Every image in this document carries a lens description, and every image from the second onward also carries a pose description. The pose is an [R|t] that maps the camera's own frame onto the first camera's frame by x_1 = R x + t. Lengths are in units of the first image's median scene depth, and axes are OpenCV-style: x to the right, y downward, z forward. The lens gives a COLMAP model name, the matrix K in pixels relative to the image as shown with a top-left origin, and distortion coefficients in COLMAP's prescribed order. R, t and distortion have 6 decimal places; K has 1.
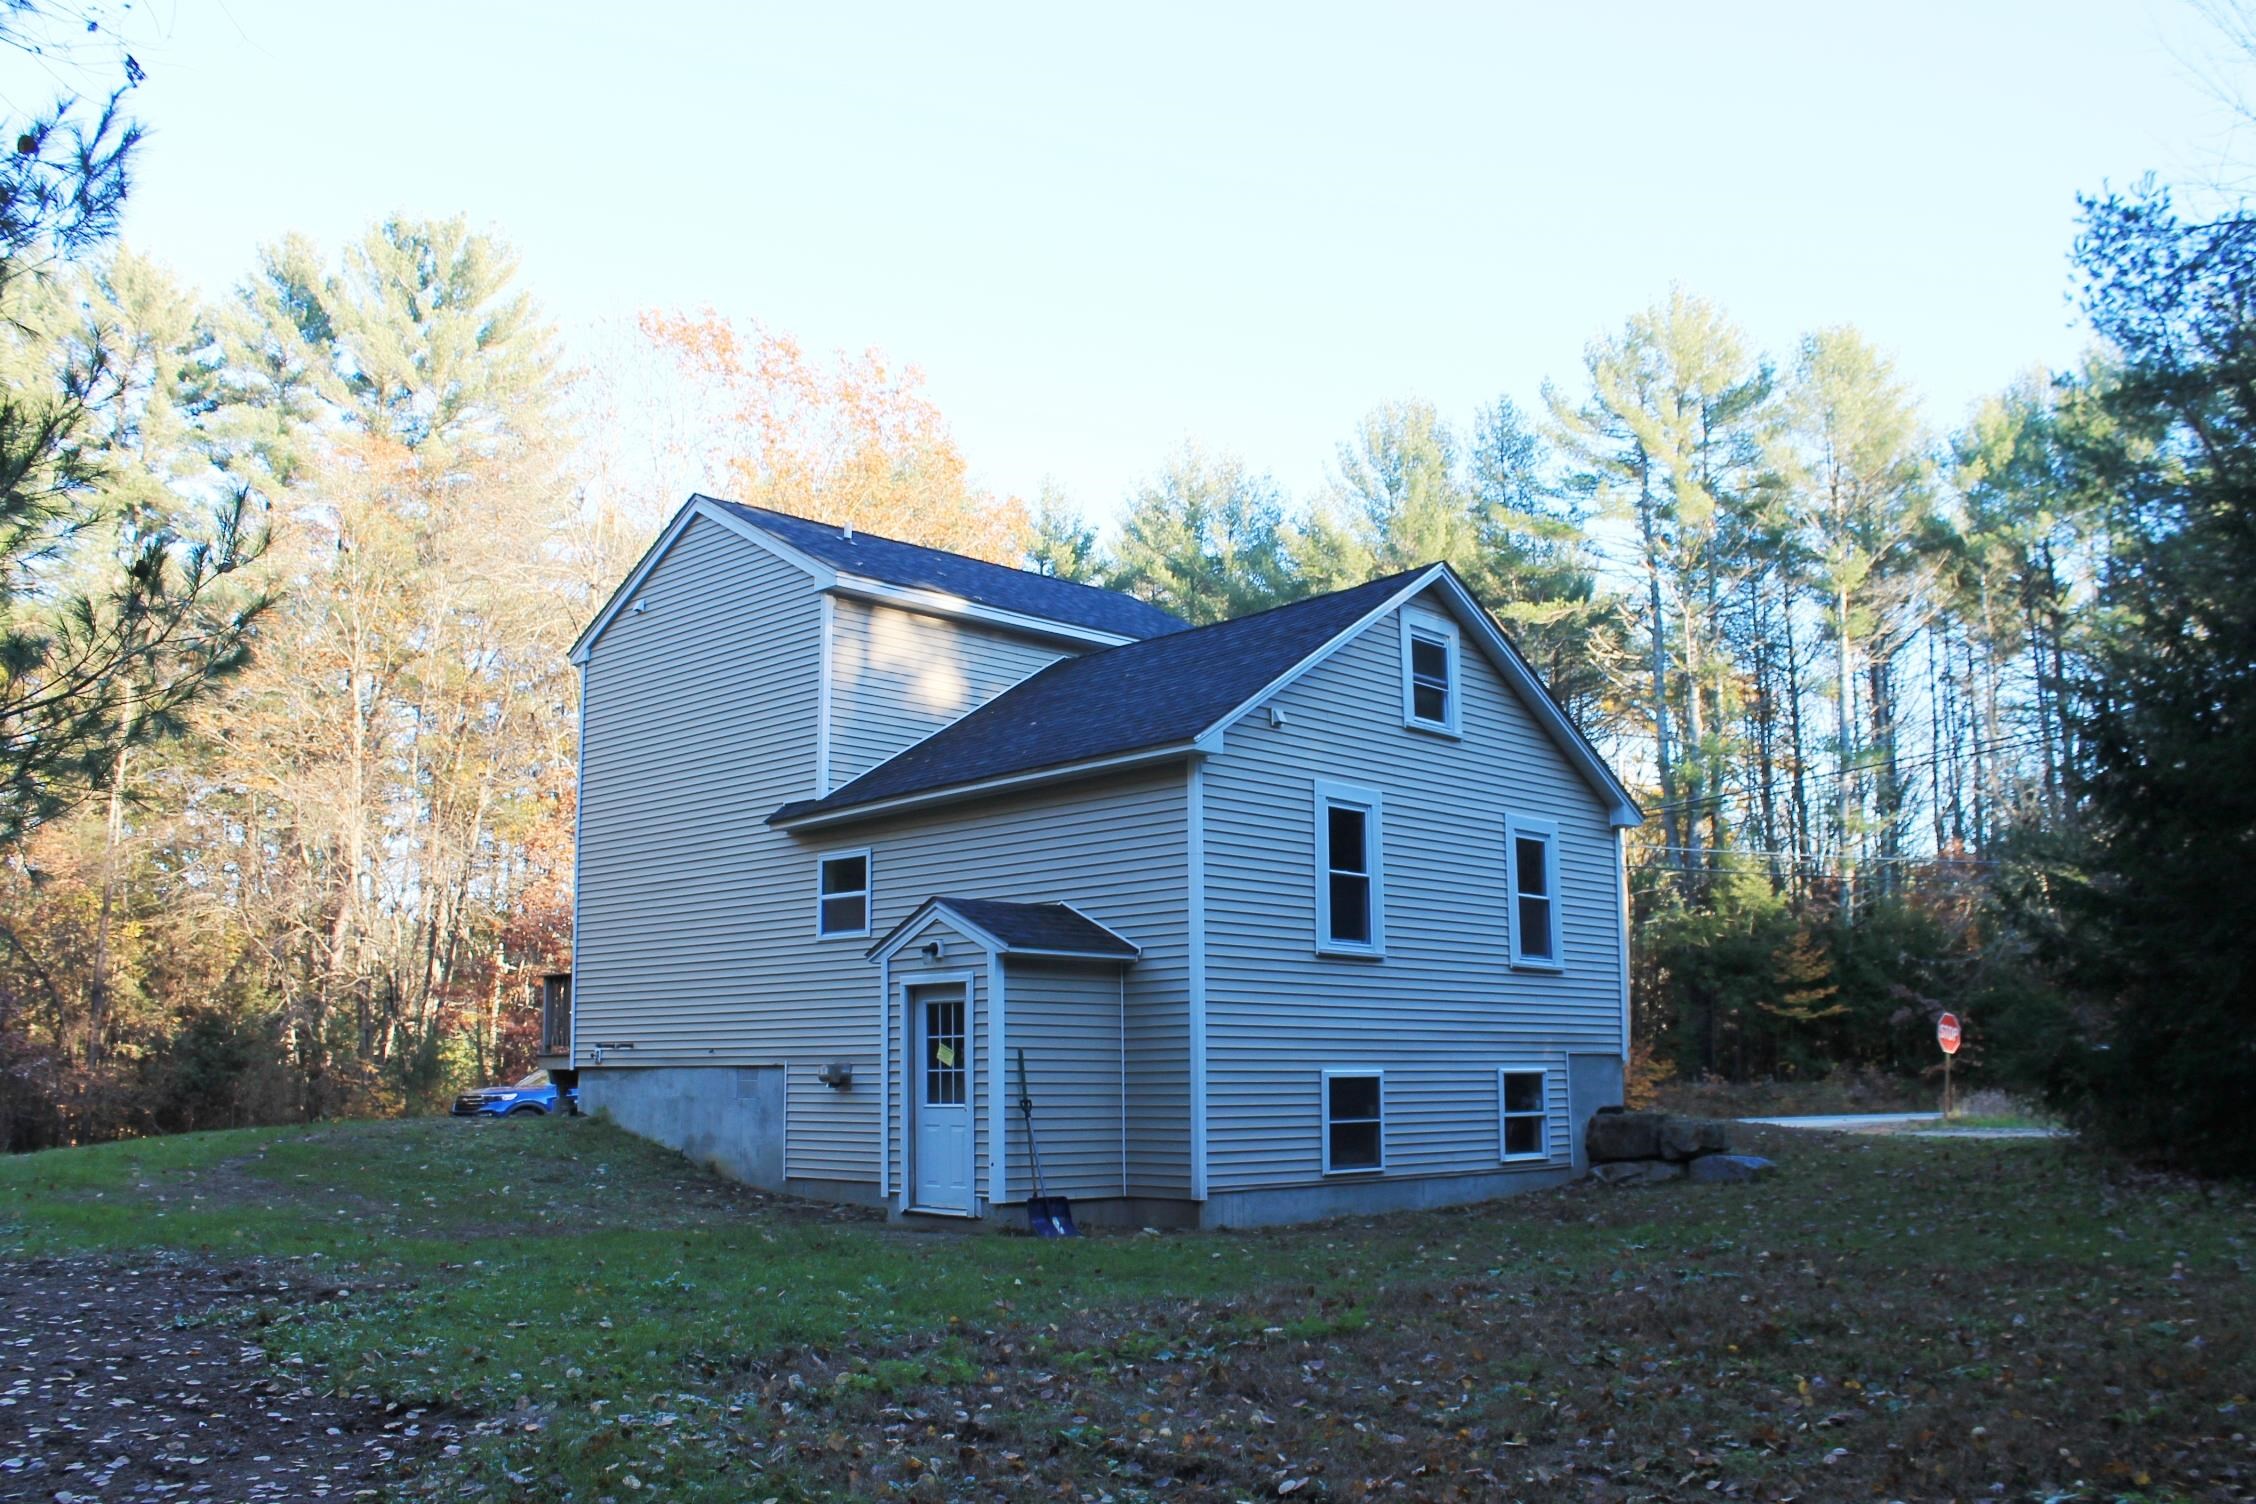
lens RADIAL K [[1913.9, 0, 1106.8], [0, 1913.9, 772.0], [0, 0, 1]] dist [-0.161663, 0.145692]
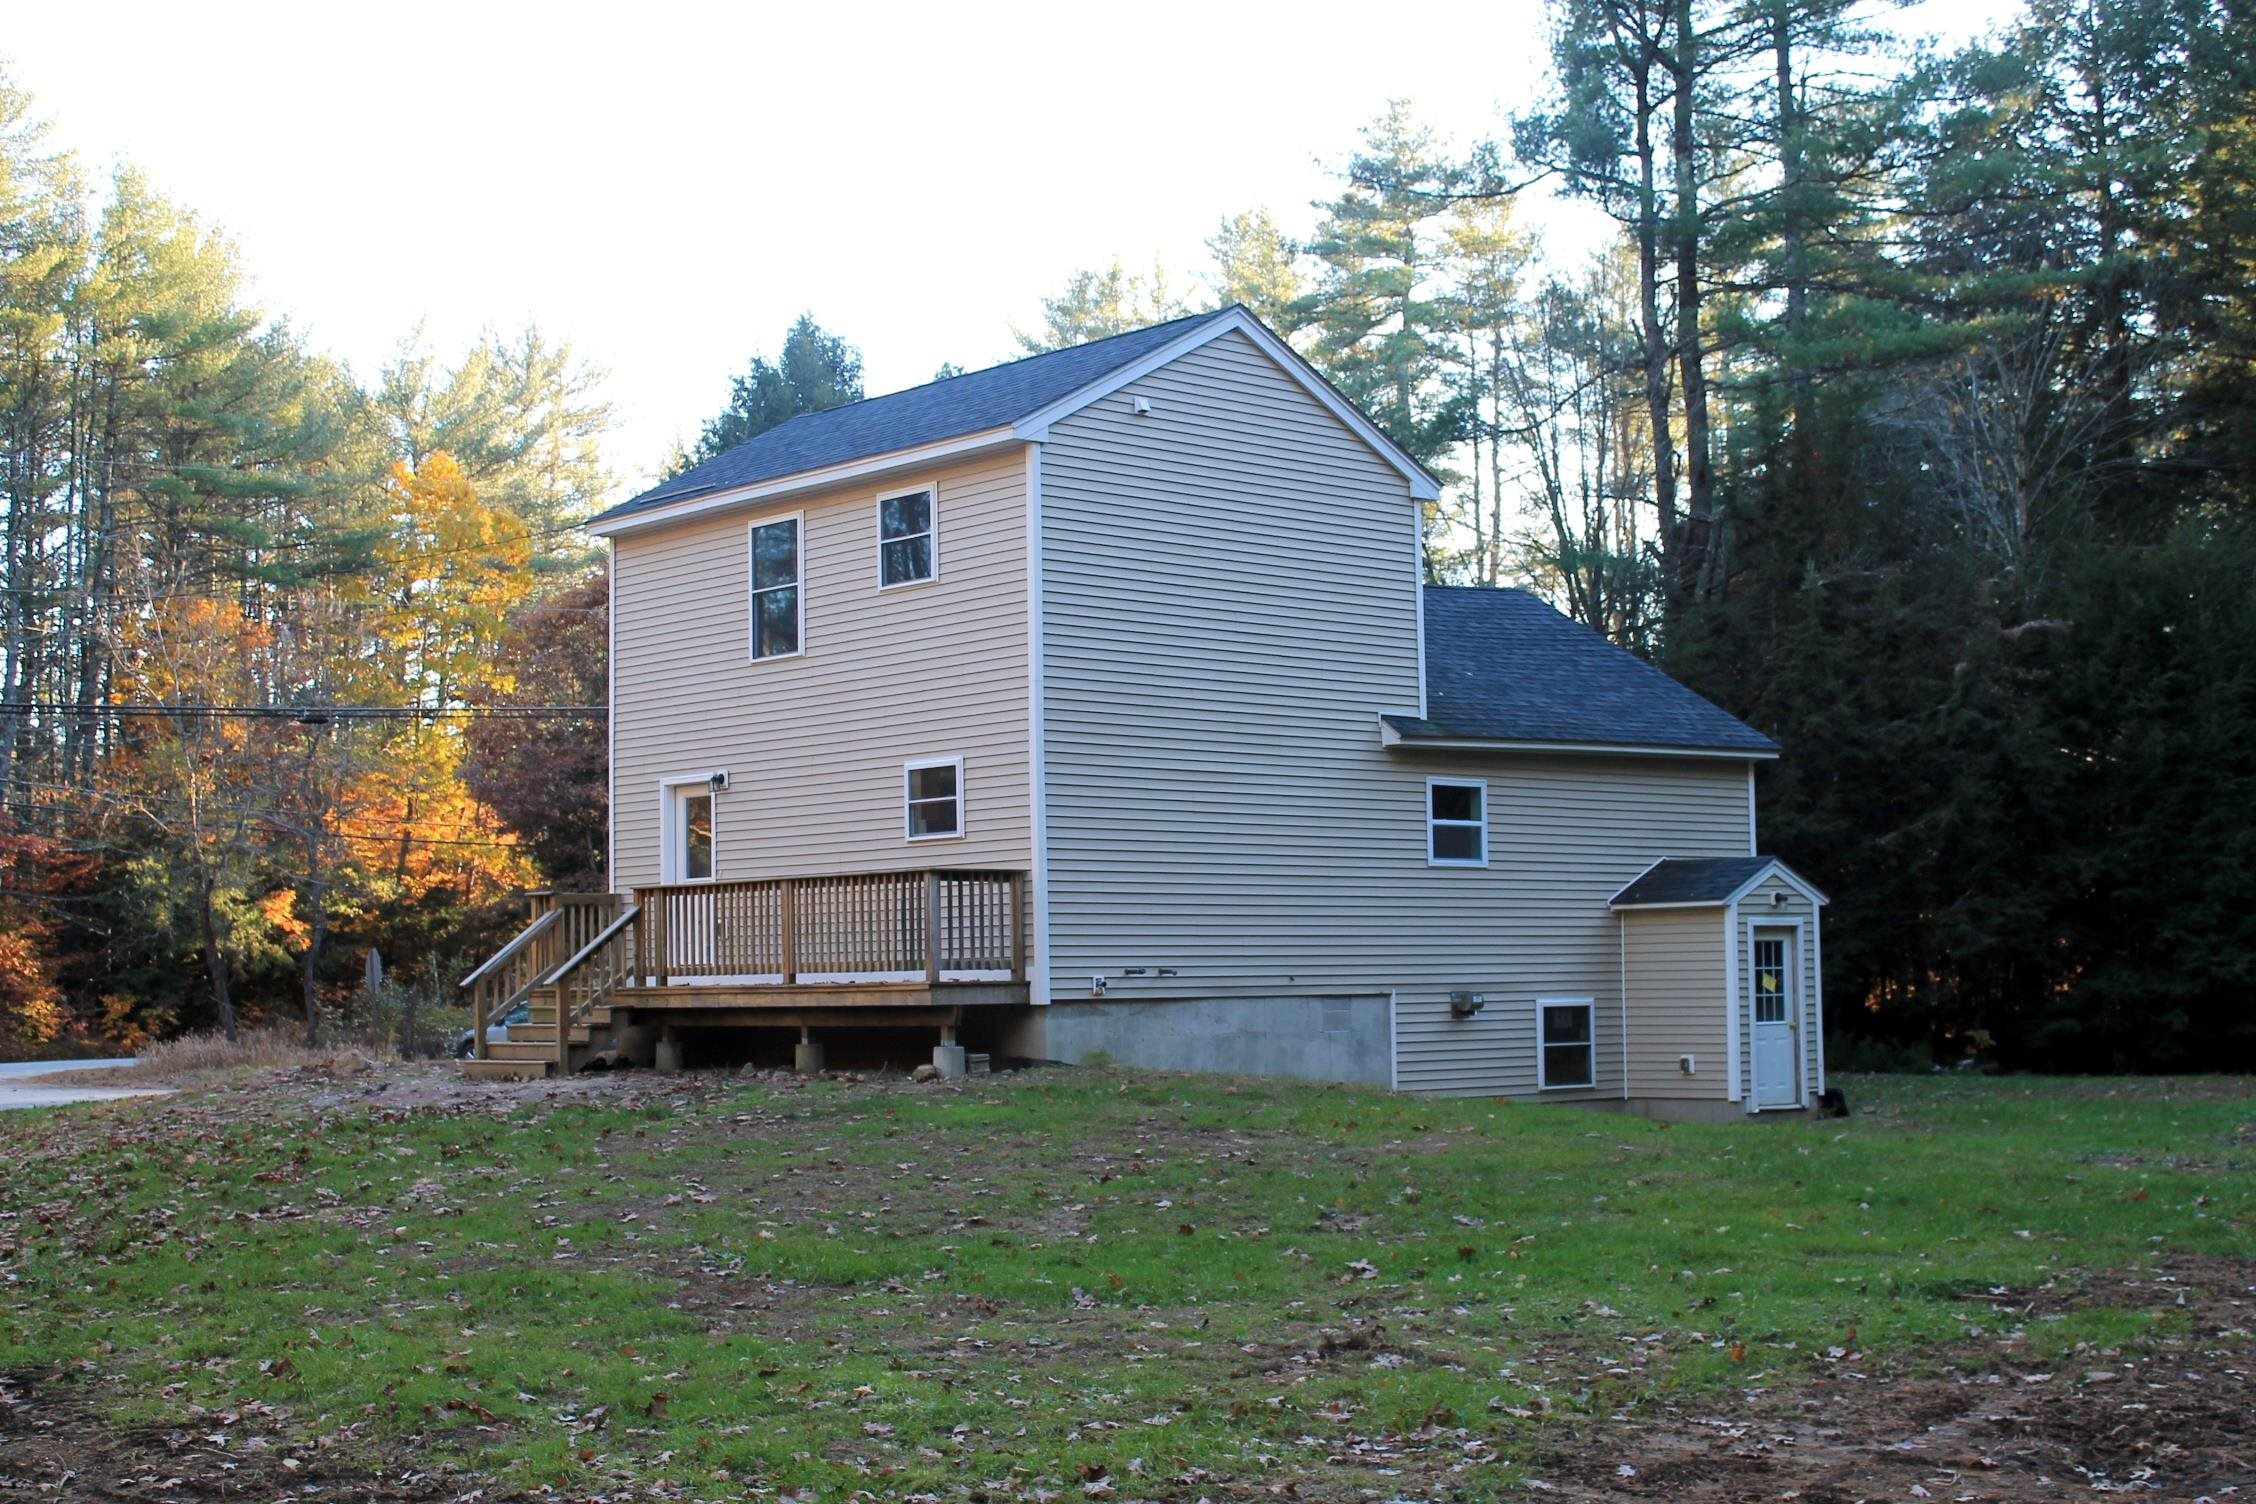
lens RADIAL K [[2987.2, 0, 1127.8], [0, 2987.2, 755.8], [0, 0, 1]] dist [-0.051241, 0.000000]
pose [[0.067286, 0.090883, 0.993586, -1.831285], [-0.141299, 0.986674, -0.080682, 0.193946], [-0.987678, -0.134964, 0.079231, 1.134174]]
